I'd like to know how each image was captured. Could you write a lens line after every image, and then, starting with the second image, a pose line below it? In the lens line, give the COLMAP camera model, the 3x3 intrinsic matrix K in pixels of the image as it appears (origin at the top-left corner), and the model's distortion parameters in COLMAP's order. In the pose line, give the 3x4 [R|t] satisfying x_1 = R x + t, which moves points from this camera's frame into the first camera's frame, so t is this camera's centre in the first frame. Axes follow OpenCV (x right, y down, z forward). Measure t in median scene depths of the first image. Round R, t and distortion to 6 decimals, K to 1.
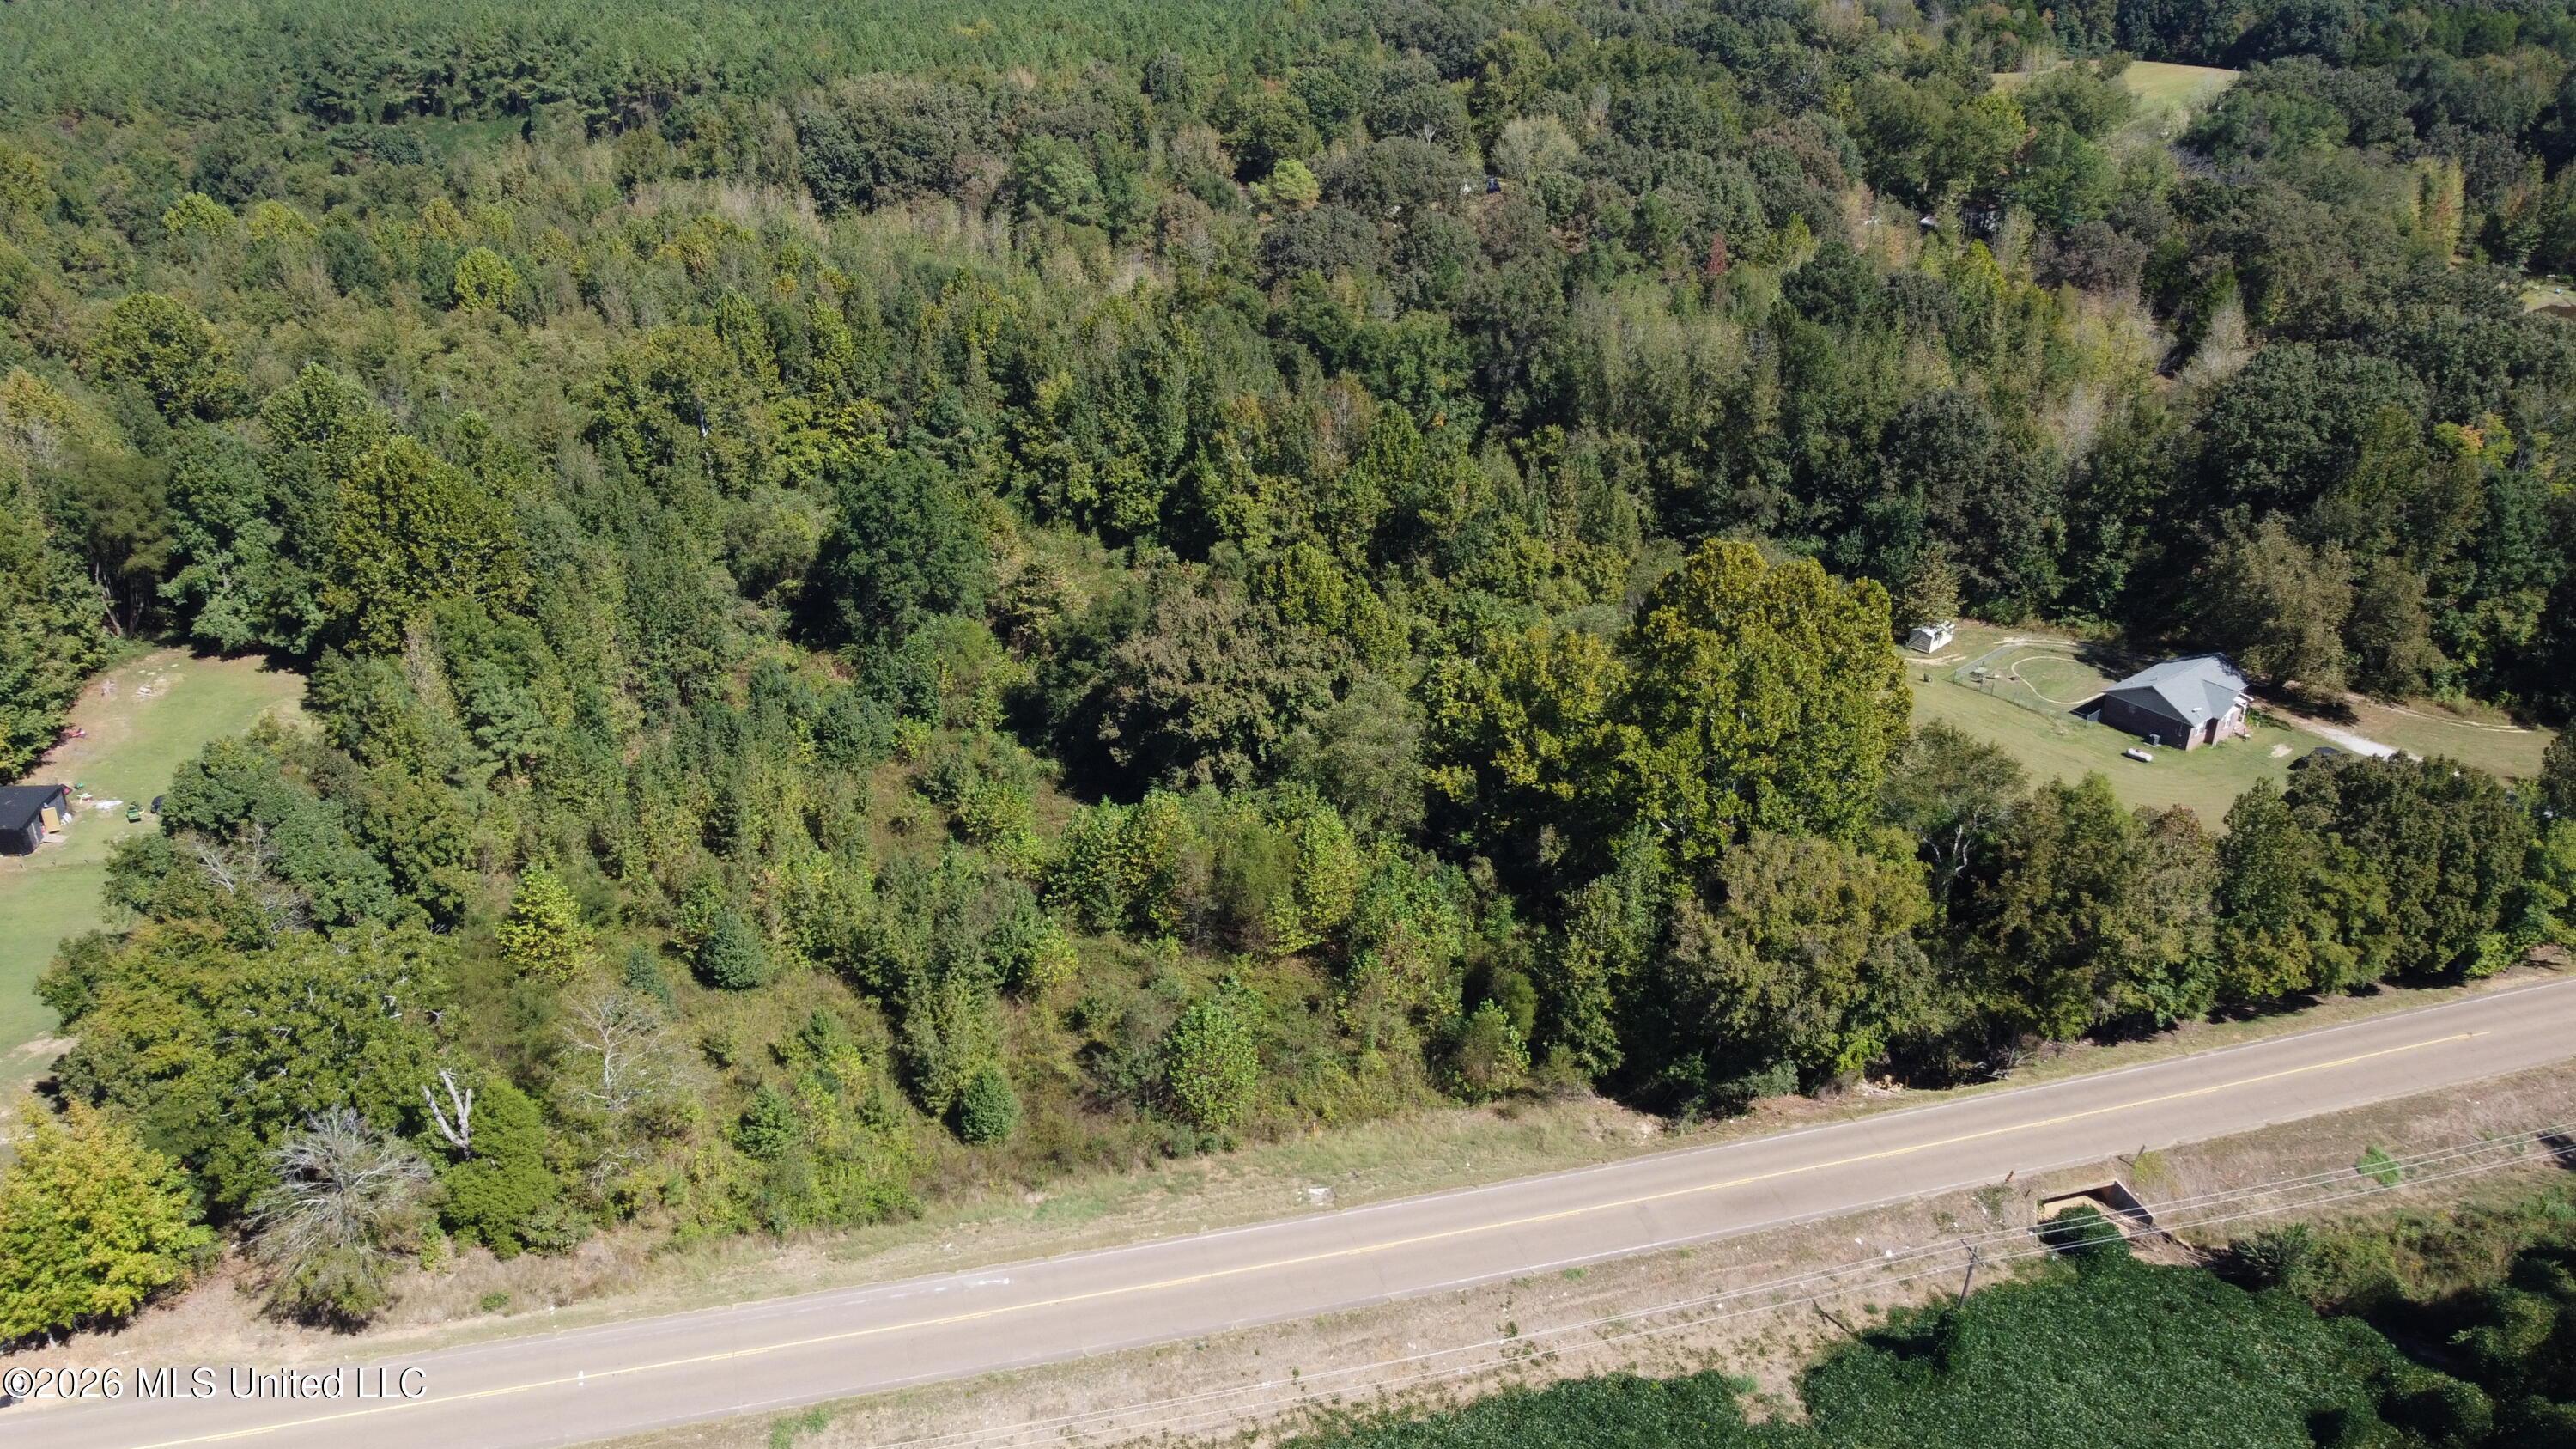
lens RADIAL K [[1942.3, 0, 1288.8], [0, 1942.3, 725.5], [0, 0, 1]] dist [-0.002254, -0.003430]
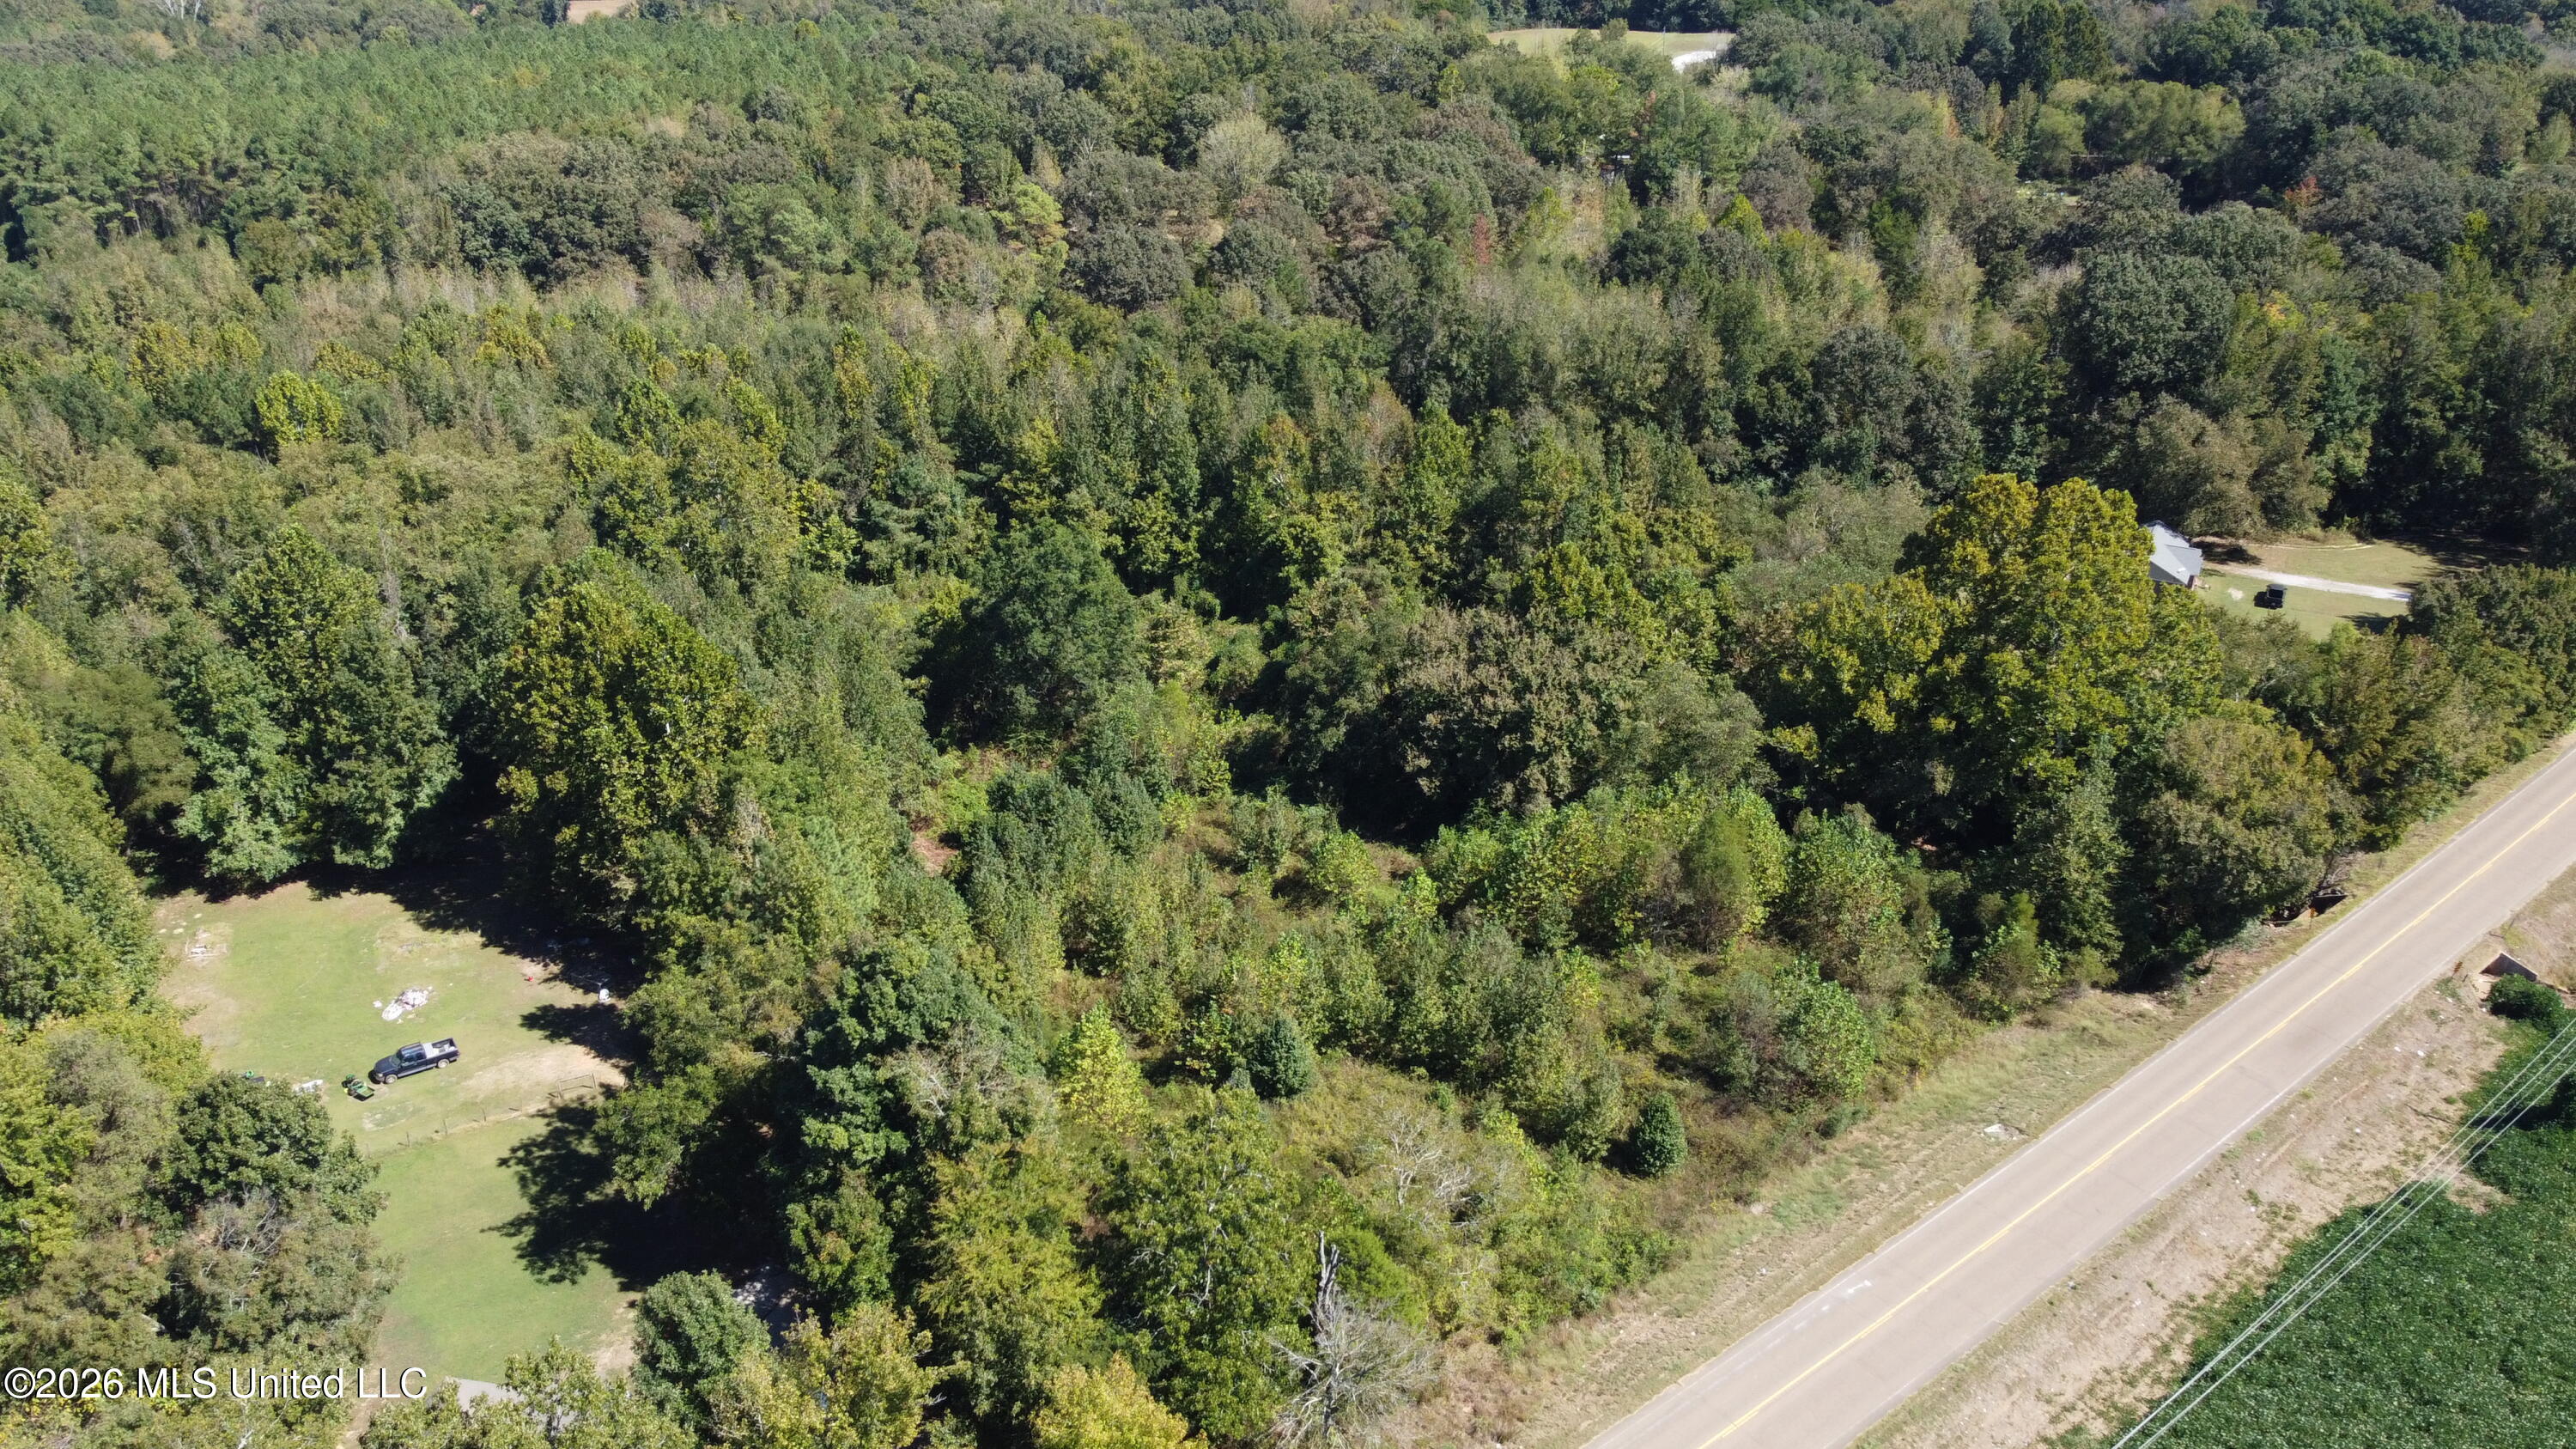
lens RADIAL K [[1942.3, 0, 1289.6], [0, 1942.3, 726.1], [0, 0, 1]] dist [-0.002254, -0.003430]
pose [[0.925817, -0.185554, 0.329291, -0.375189], [0.186218, 0.982056, 0.029823, -0.044527], [-0.328916, 0.033710, 0.943757, 0.074116]]
